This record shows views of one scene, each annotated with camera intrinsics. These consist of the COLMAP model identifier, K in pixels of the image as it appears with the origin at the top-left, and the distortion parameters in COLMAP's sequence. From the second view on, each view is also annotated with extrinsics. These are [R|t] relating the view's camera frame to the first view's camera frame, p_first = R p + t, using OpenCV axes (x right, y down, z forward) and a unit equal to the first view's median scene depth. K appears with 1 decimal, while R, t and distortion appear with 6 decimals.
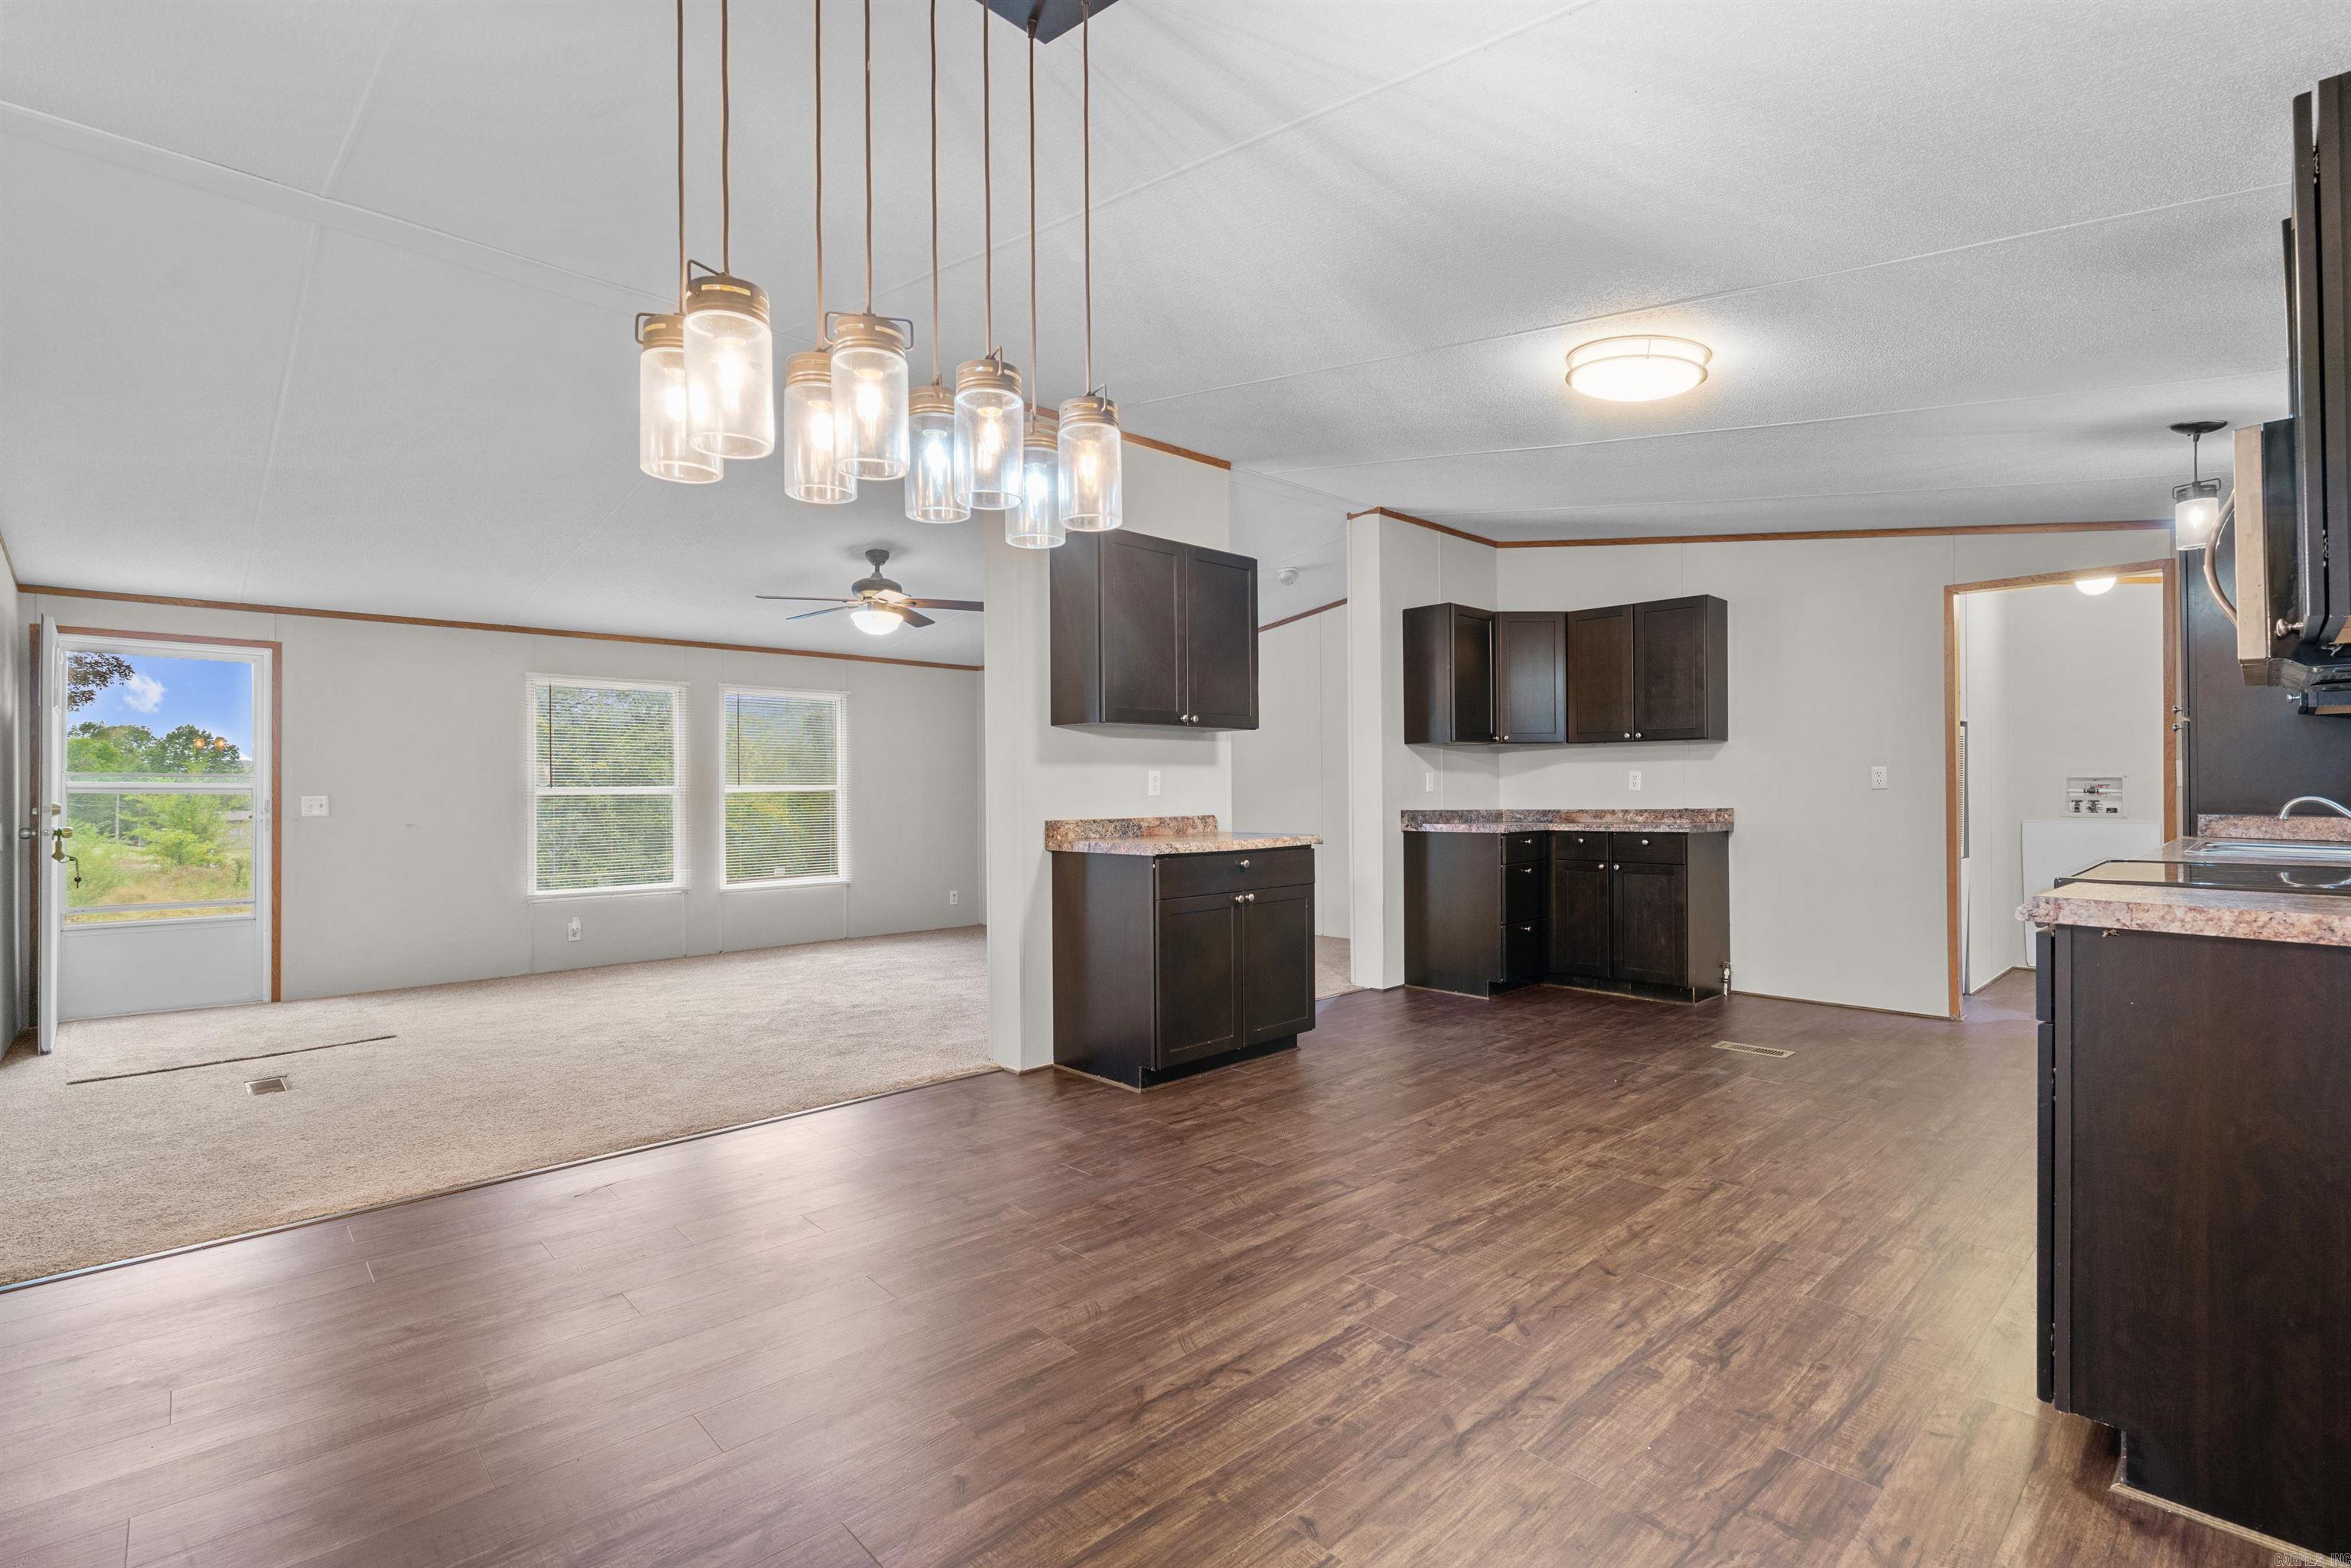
lens RADIAL K [[1075.7, 0, 1175.5], [0, 1075.7, 784.0], [0, 0, 1]] dist [0.009974, -0.000140]
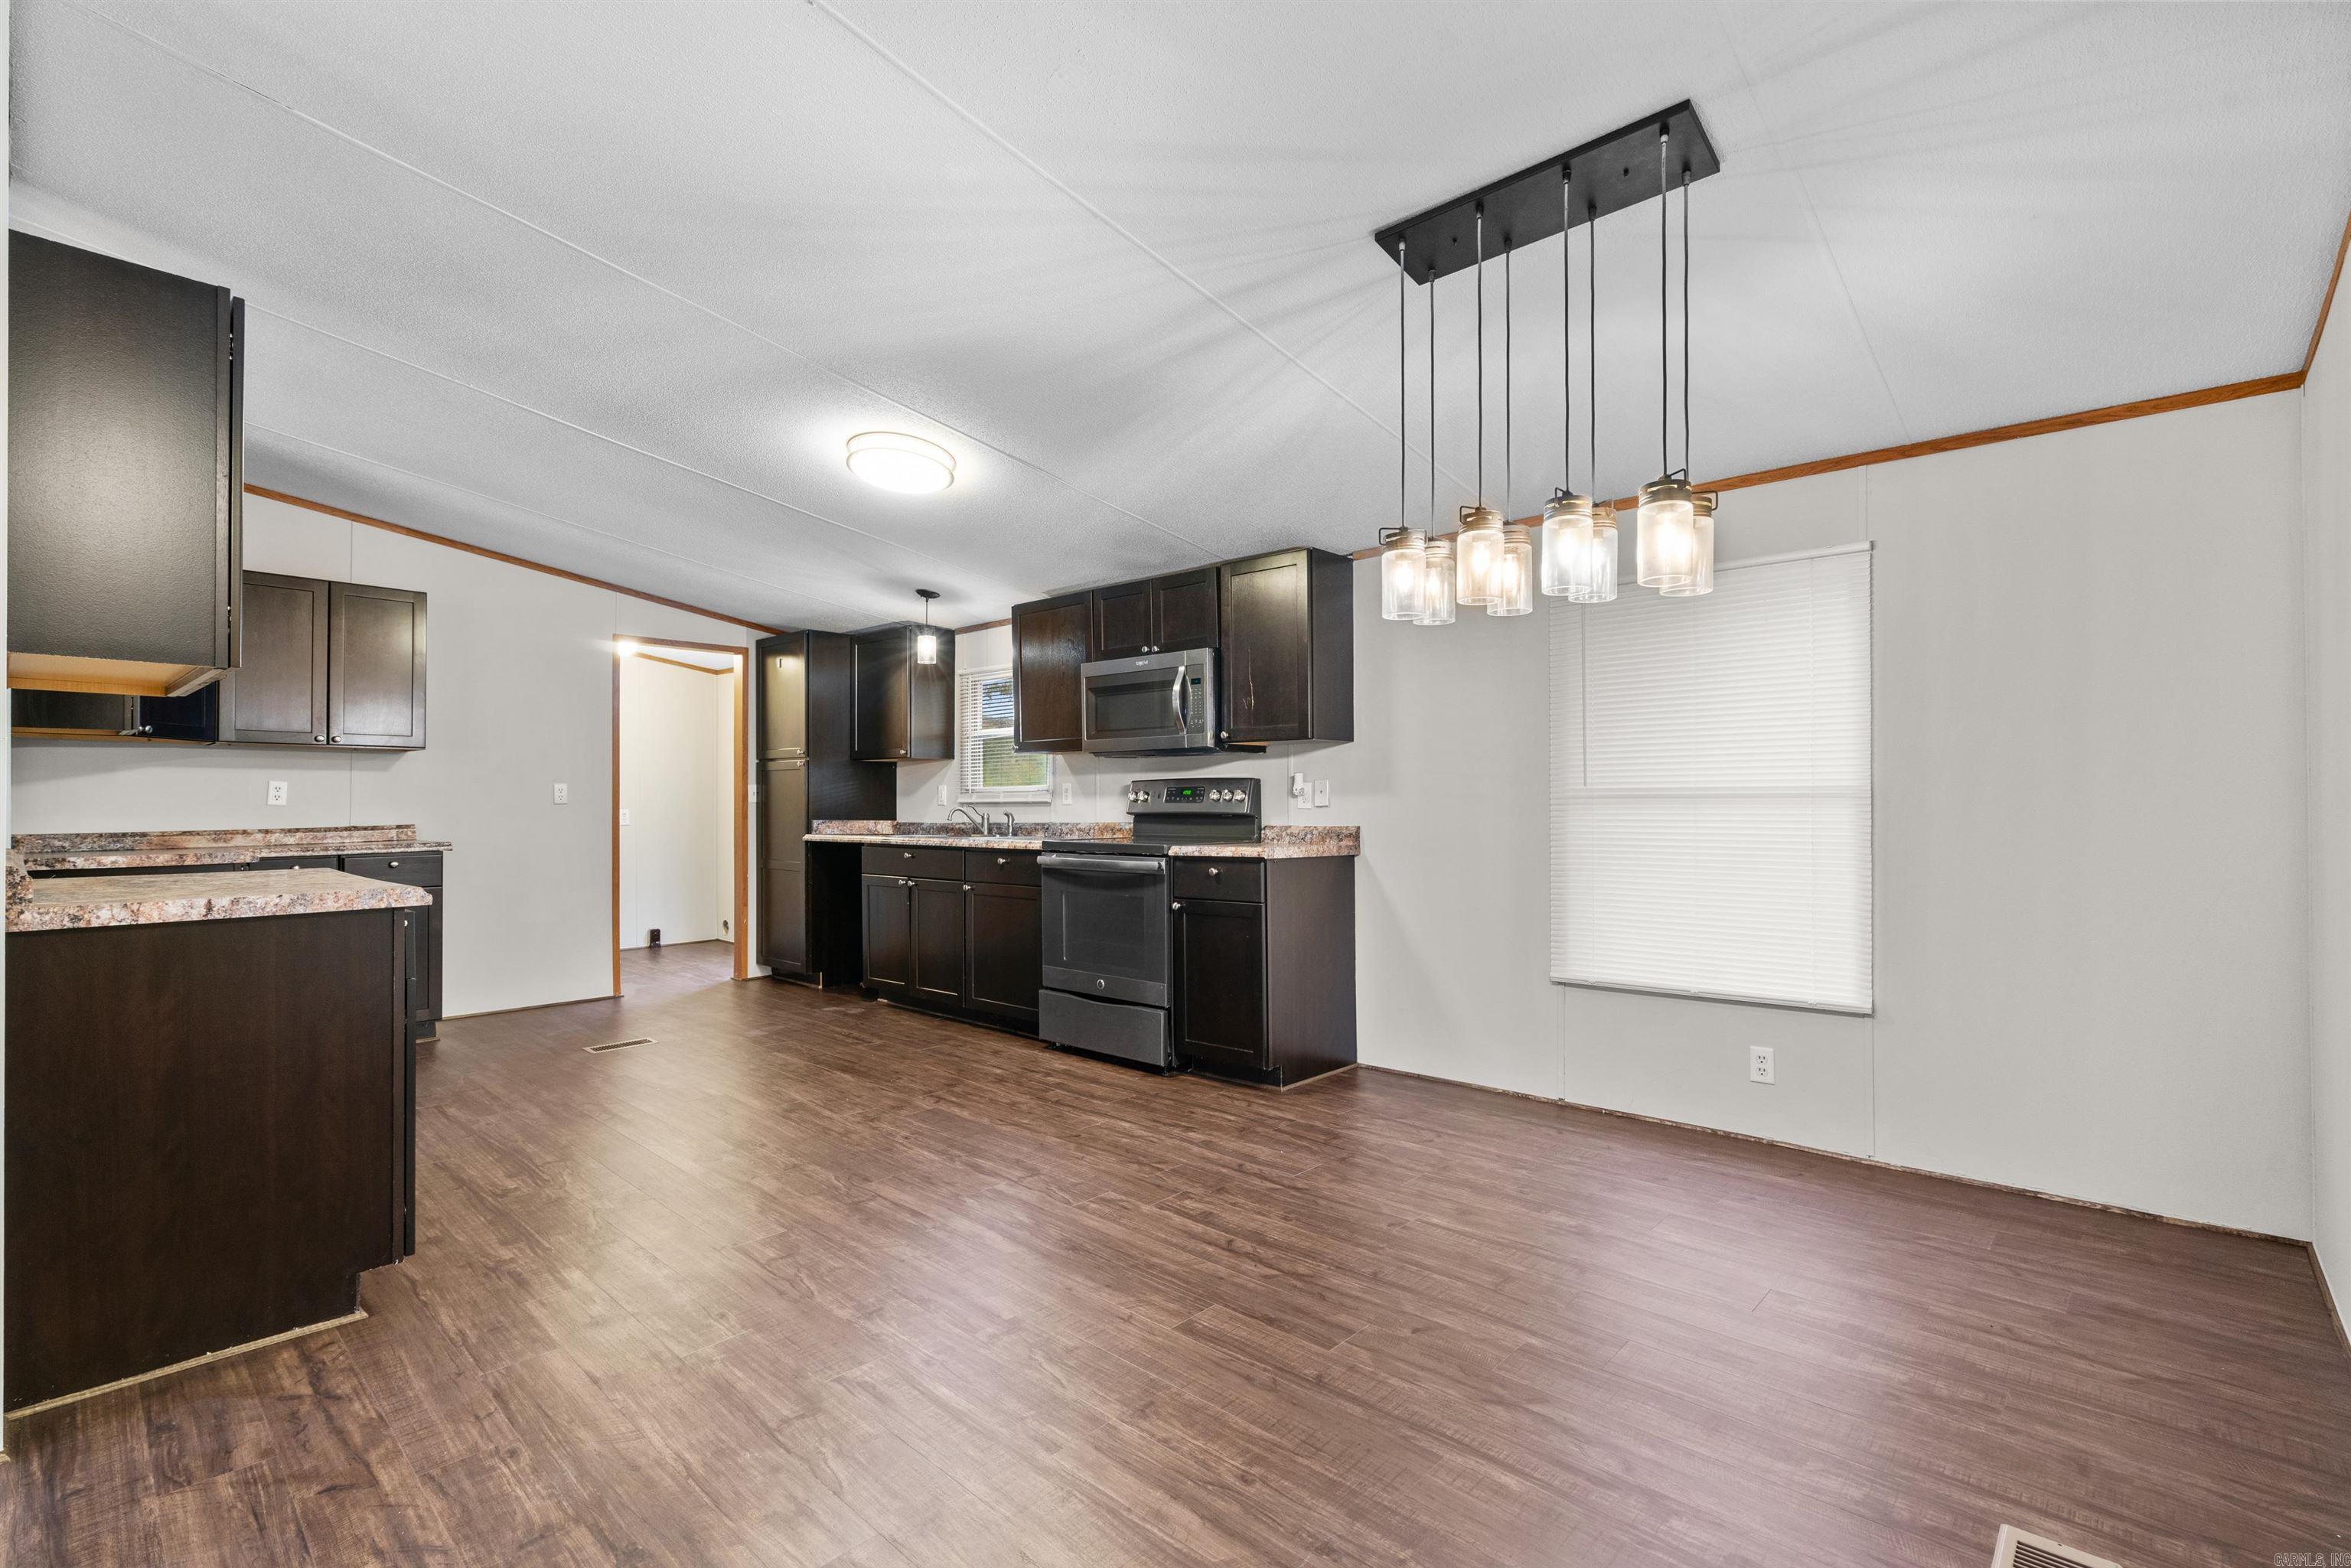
lens RADIAL K [[1059.9, 0, 1162.7], [0, 1059.9, 785.8], [0, 0, 1]] dist [-0.004892, 0.005733]
pose [[-0.058718, 0.020767, 0.998059, -0.935643], [-0.003496, 0.999773, -0.021008, 0.013713], [-0.998268, -0.004723, -0.058633, 0.885021]]
